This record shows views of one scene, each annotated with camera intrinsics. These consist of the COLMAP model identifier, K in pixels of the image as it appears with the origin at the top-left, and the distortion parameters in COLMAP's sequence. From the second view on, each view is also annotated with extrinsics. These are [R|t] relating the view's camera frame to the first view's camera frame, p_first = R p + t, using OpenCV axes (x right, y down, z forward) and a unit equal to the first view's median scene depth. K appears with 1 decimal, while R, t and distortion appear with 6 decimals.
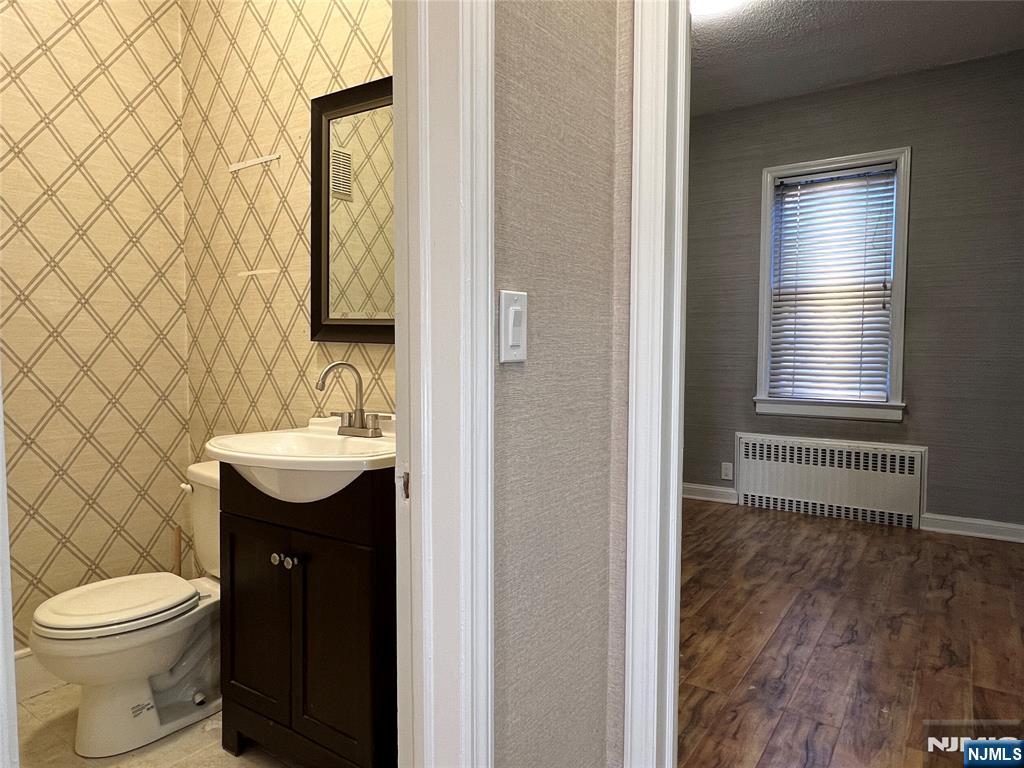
lens RADIAL K [[659.1, 0, 507.5], [0, 659.1, 391.1], [0, 0, 1]] dist [0.003810, 0.005313]
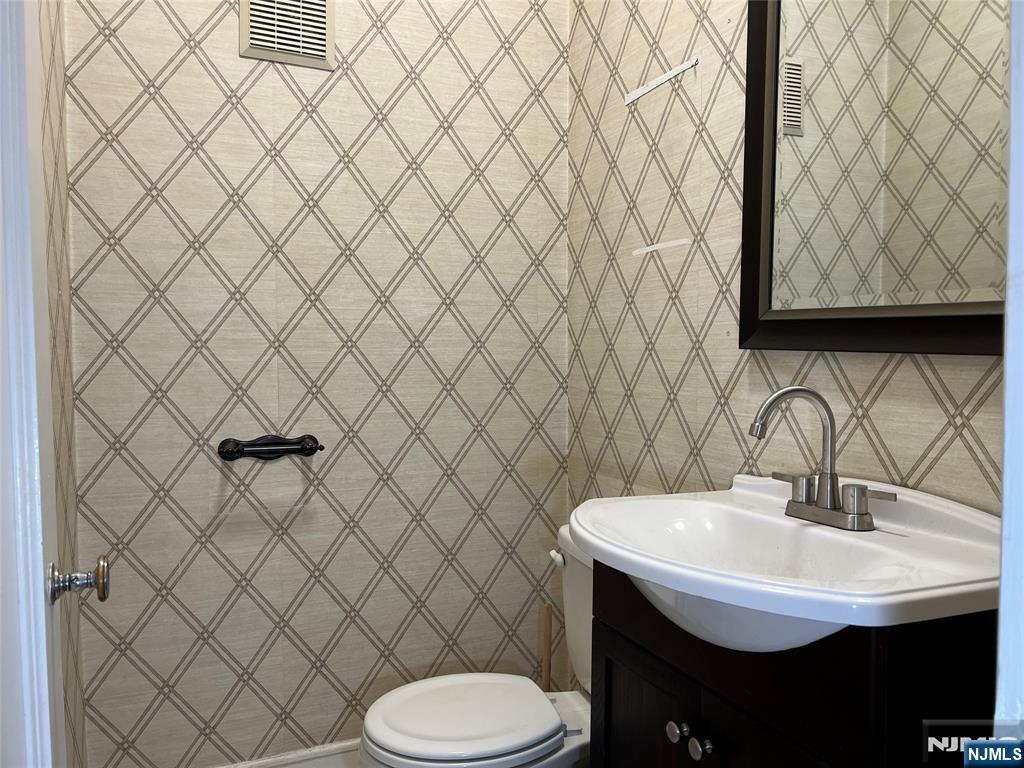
lens RADIAL K [[778.9, 0, 507.5], [0, 778.9, 389.5], [0, 0, 1]] dist [0.038609, -0.033488]
pose [[0.846843, 0.016158, -0.531598, -0.086432], [-0.026630, 0.999573, -0.012040, -0.021727], [0.531176, 0.024352, 0.846911, 0.251276]]
